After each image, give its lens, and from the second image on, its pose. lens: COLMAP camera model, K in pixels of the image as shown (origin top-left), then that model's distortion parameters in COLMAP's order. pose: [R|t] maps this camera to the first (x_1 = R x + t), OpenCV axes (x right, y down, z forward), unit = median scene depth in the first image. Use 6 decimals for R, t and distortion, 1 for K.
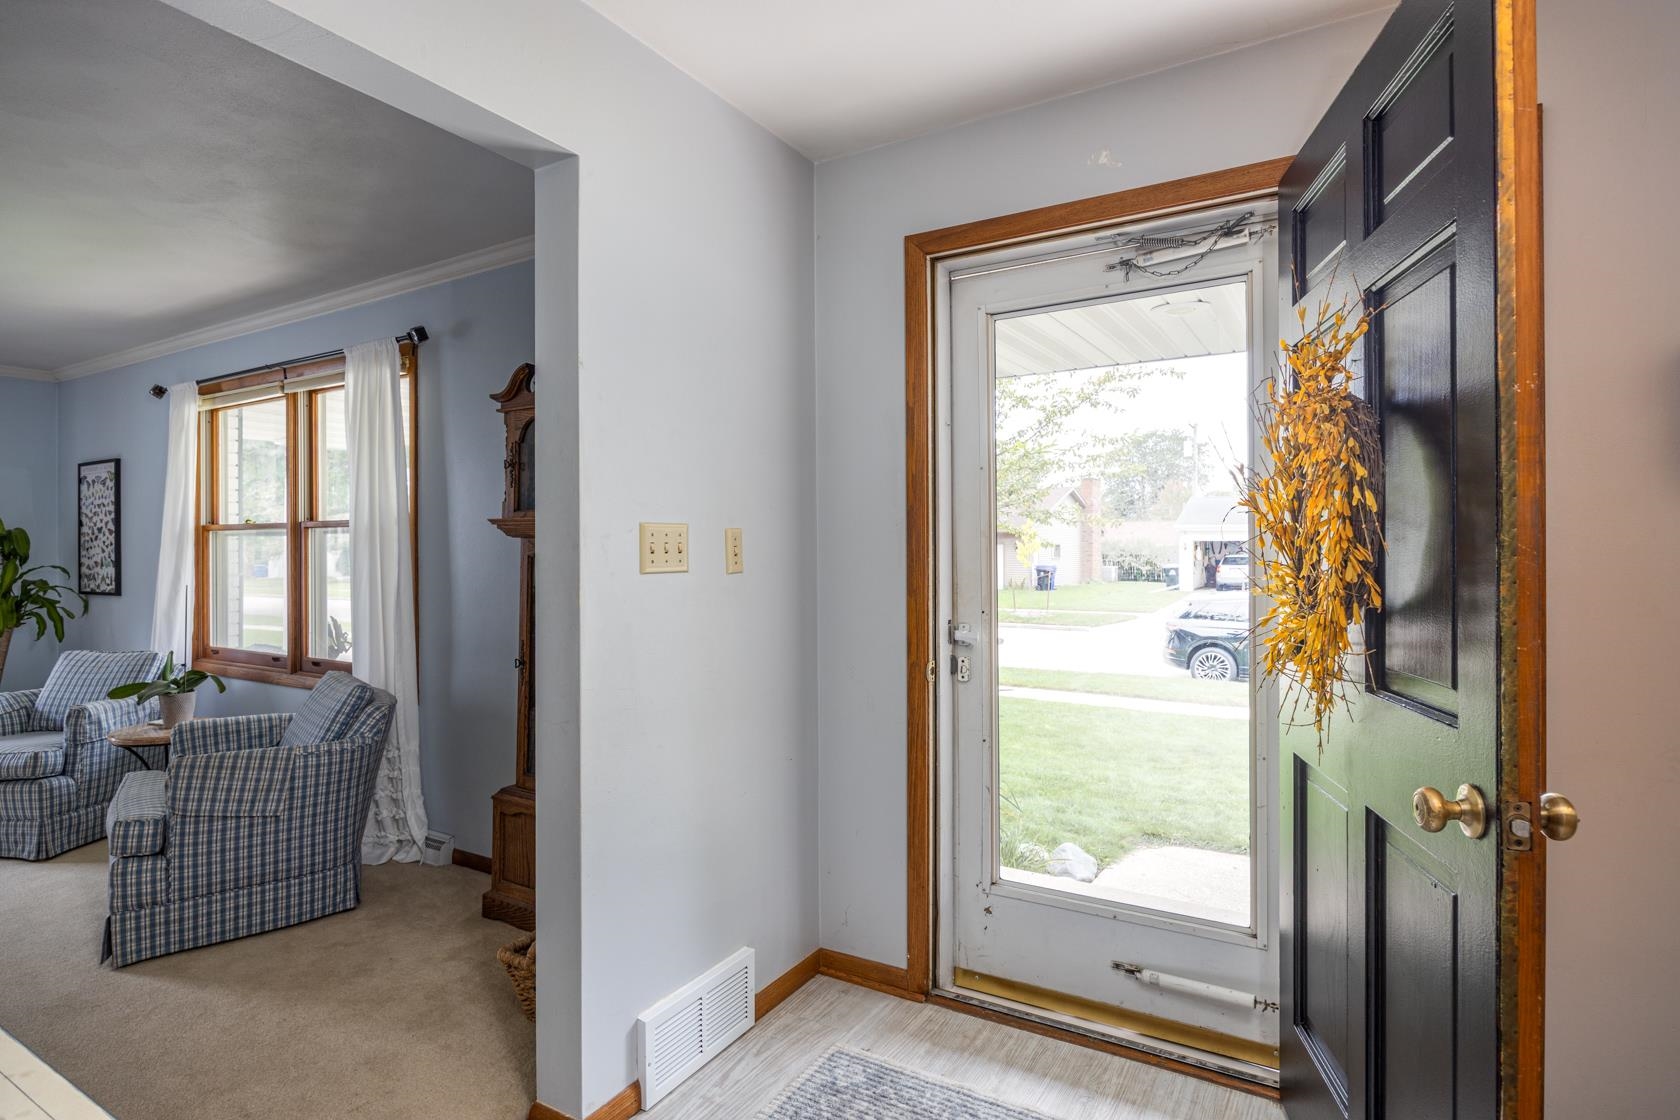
lens RADIAL K [[915.9, 0, 841.1], [0, 915.9, 553.1], [0, 0, 1]] dist [-0.006566, -0.003943]
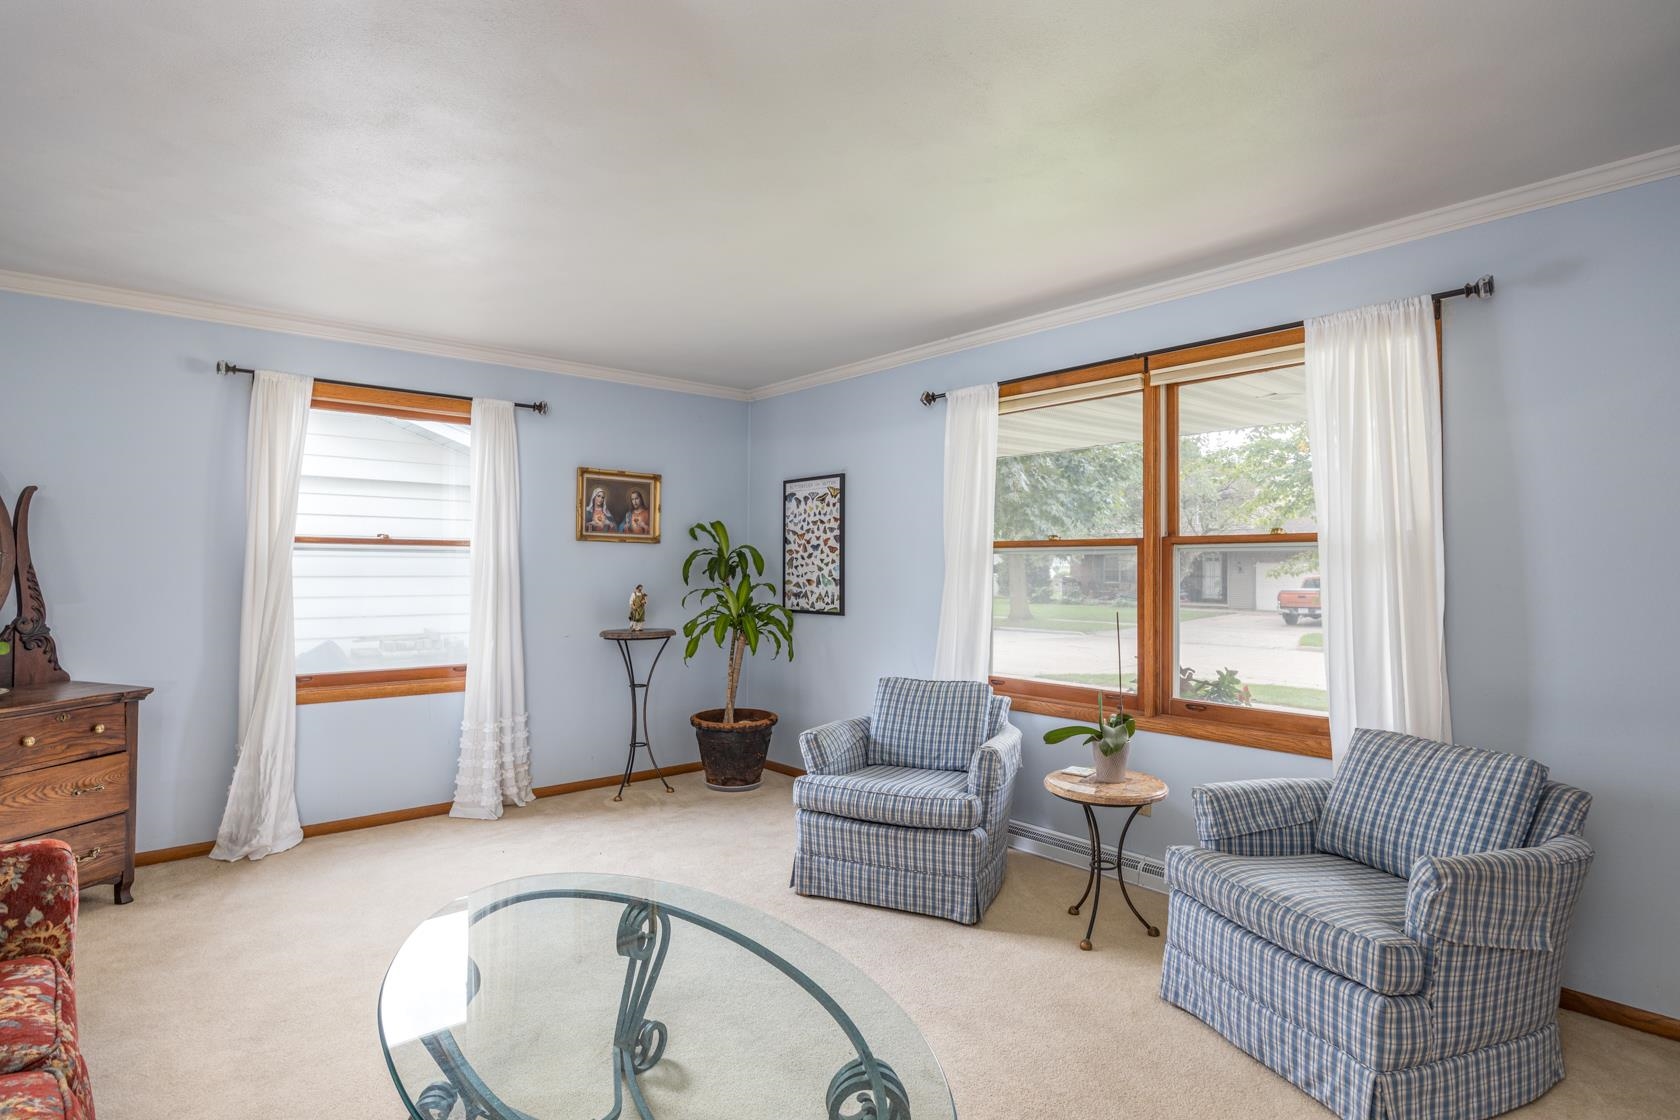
lens RADIAL K [[915.9, 0, 840.5], [0, 915.9, 561.9], [0, 0, 1]] dist [-0.006566, -0.003943]
pose [[0.944921, 0.004291, -0.327270, -0.478184], [-0.007525, 0.999935, -0.008617, -0.001615], [0.327212, 0.010605, 0.944891, 0.081016]]
